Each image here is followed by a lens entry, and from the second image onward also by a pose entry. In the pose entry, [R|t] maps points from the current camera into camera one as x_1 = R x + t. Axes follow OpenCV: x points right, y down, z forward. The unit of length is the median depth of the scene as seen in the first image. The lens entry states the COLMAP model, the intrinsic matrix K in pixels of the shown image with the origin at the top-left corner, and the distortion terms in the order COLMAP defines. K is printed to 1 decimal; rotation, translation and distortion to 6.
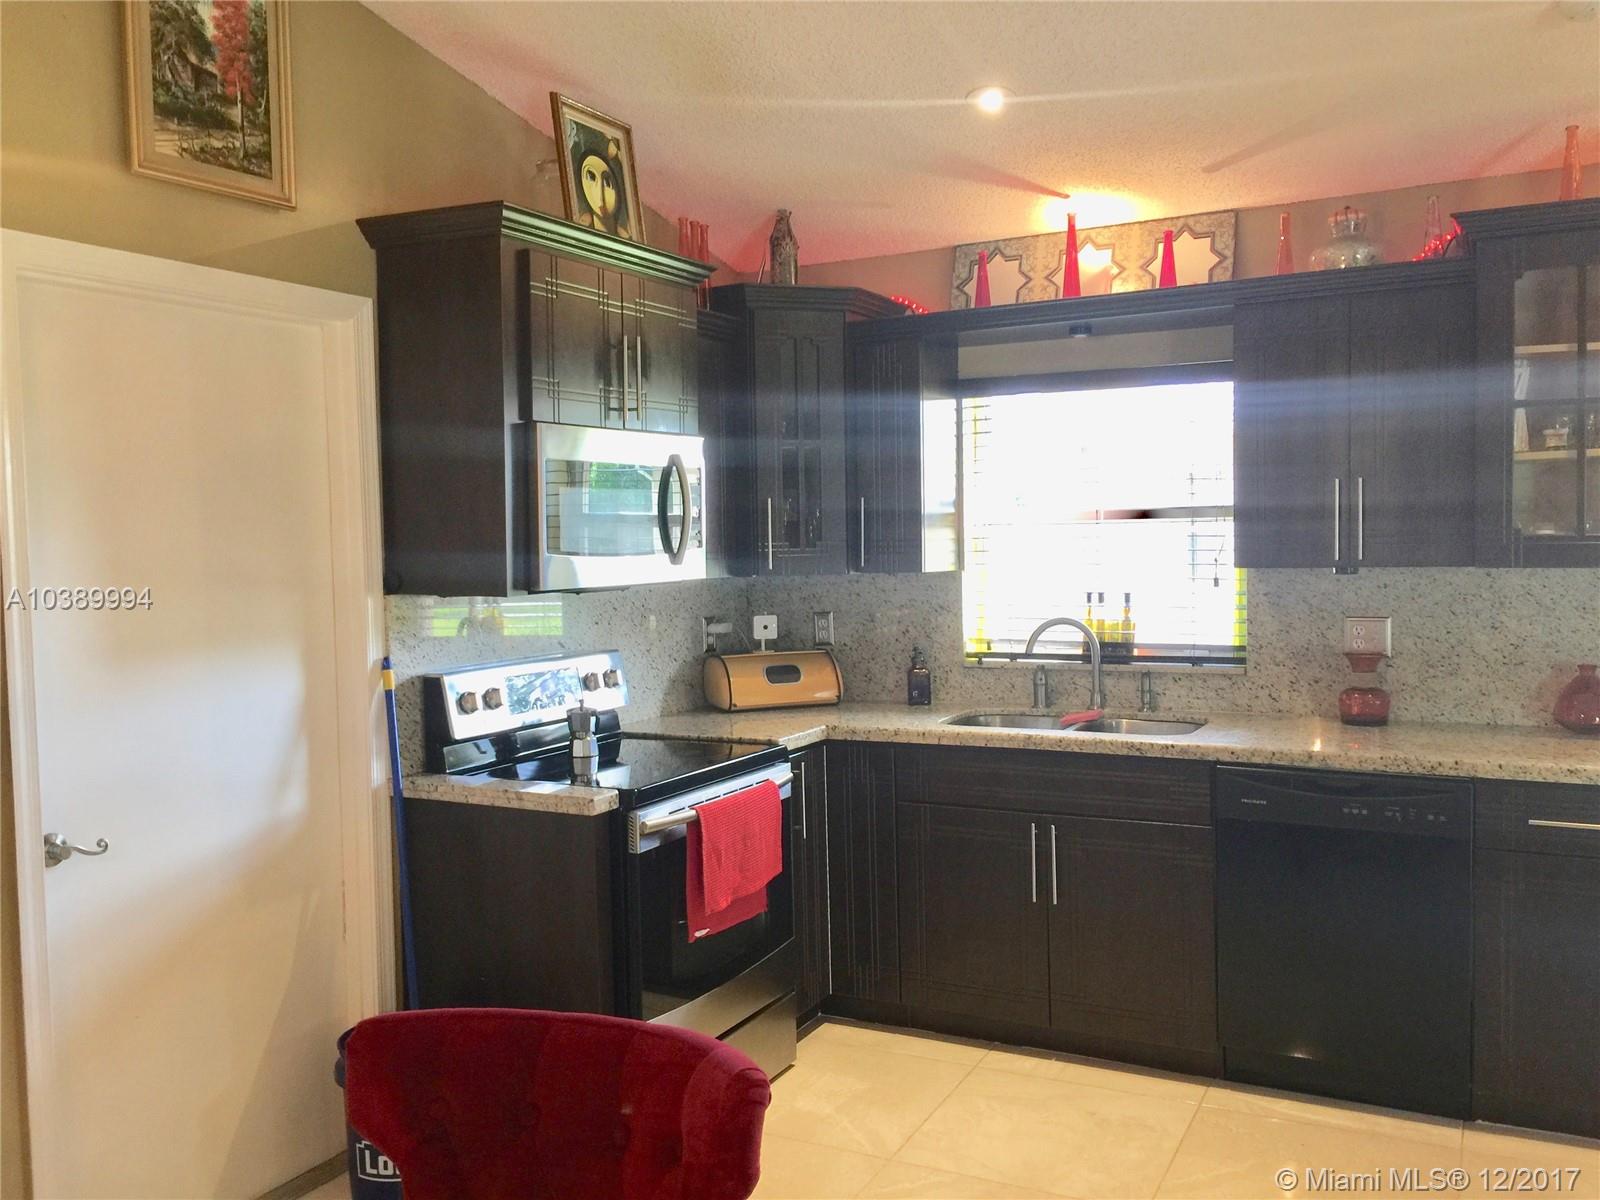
lens RADIAL K [[1364.0, 0, 799.6], [0, 1364.0, 596.7], [0, 0, 1]] dist [0.077801, -0.092555]
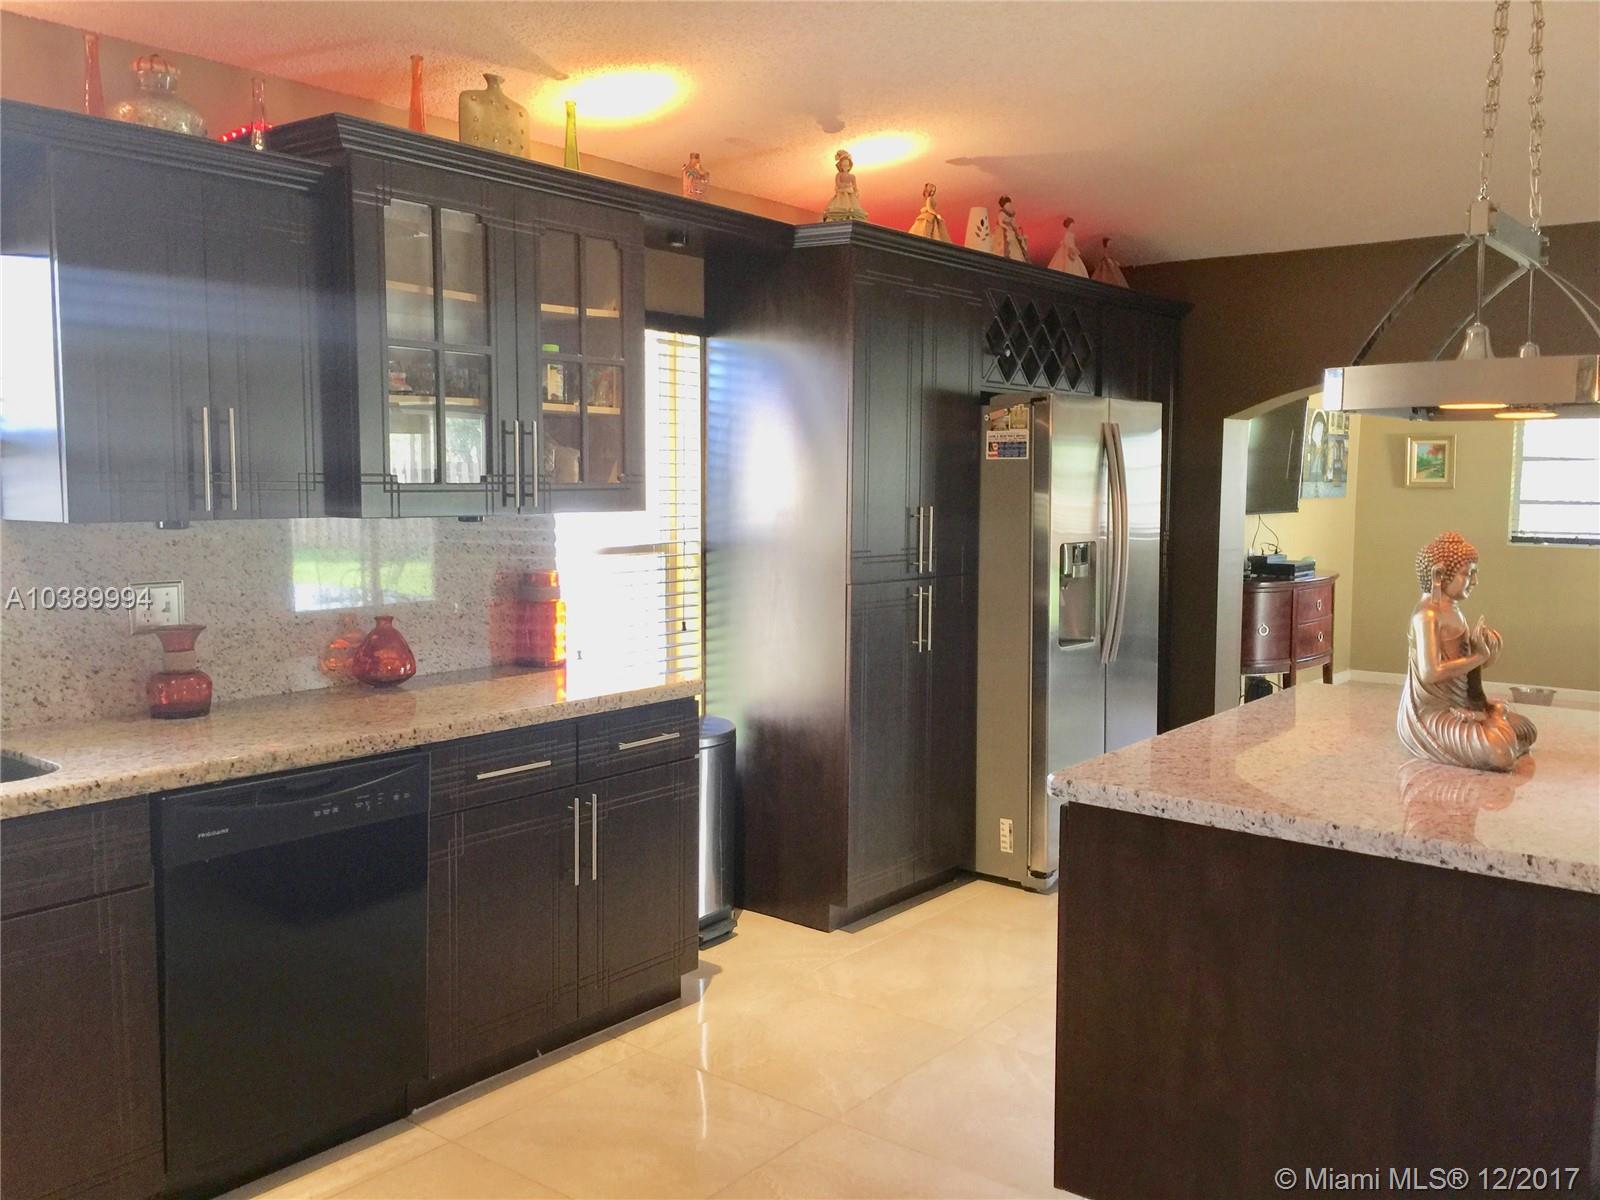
lens RADIAL K [[1364.0, 0, 815.3], [0, 1364.0, 594.1], [0, 0, 1]] dist [0.077801, -0.092555]
pose [[0.185265, -0.065961, 0.980472, -0.325117], [0.035642, 0.997539, 0.060374, -0.014411], [-0.982042, 0.023761, 0.187160, 0.511123]]
